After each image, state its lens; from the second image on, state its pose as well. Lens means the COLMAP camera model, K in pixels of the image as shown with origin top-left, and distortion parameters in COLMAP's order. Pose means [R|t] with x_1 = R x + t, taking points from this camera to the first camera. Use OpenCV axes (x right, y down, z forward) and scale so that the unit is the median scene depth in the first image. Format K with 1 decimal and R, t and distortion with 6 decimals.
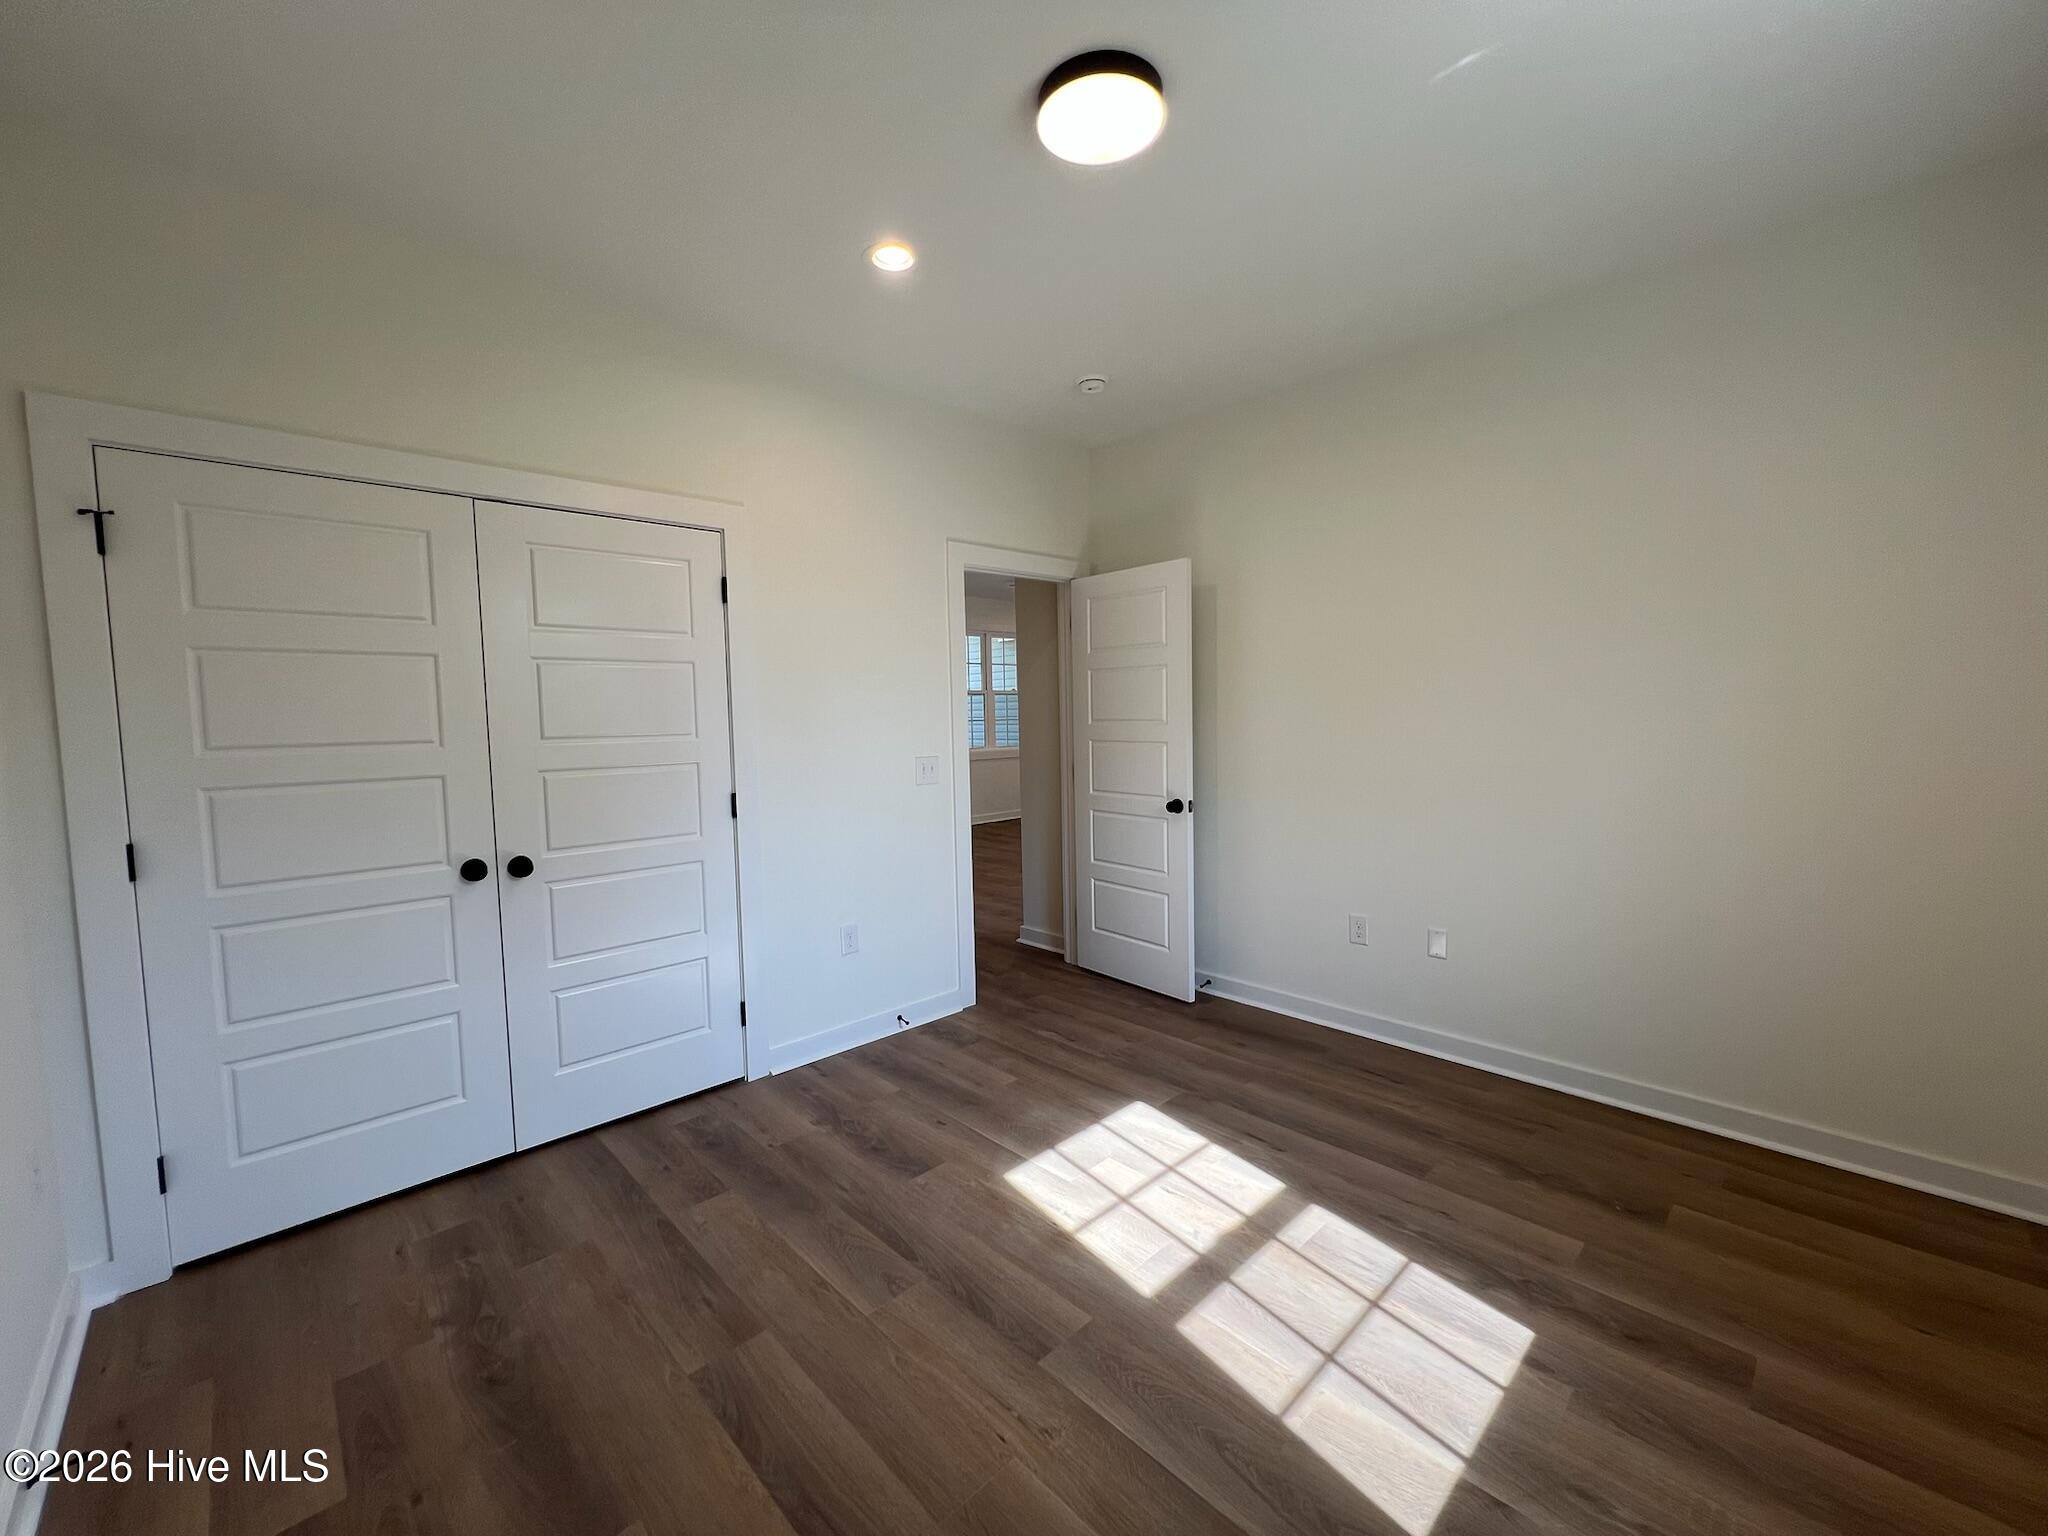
lens RADIAL K [[820.6, 0, 1022.1], [0, 820.6, 761.3], [0, 0, 1]] dist [-0.003230, 0.000997]
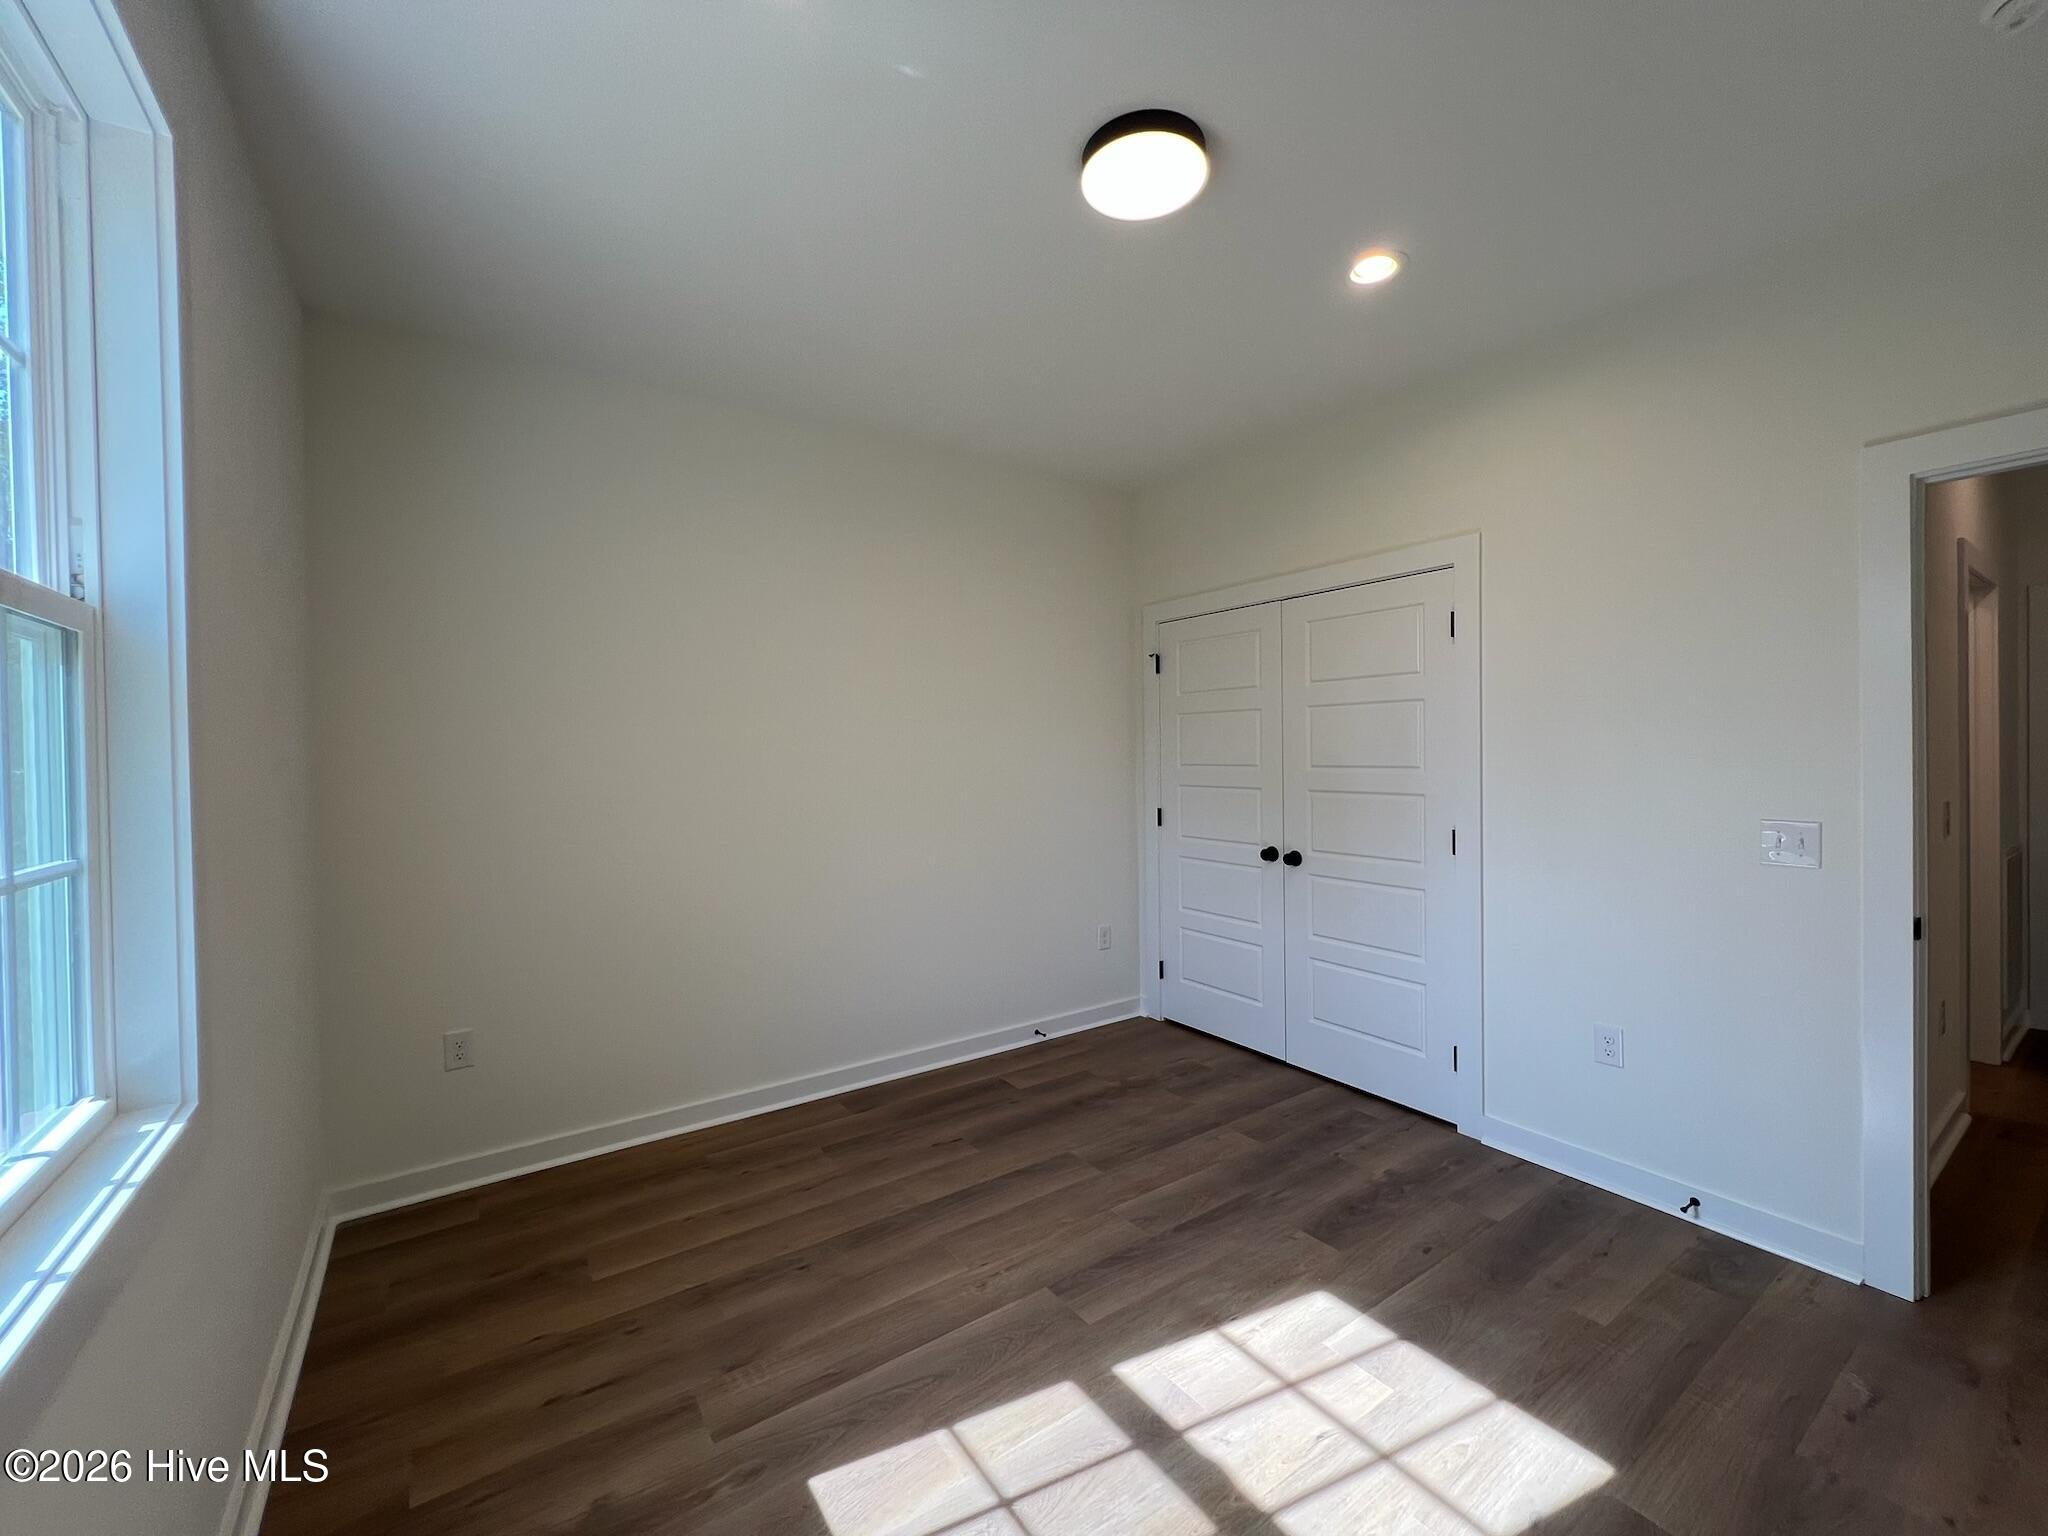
lens RADIAL K [[820.6, 0, 1020.7], [0, 820.6, 753.4], [0, 0, 1]] dist [-0.003230, 0.000997]
pose [[-0.160291, 0.022886, -0.986804, 0.899712], [-0.043575, 0.998592, 0.030237, -0.076582], [0.986107, 0.047846, -0.159068, 0.822641]]
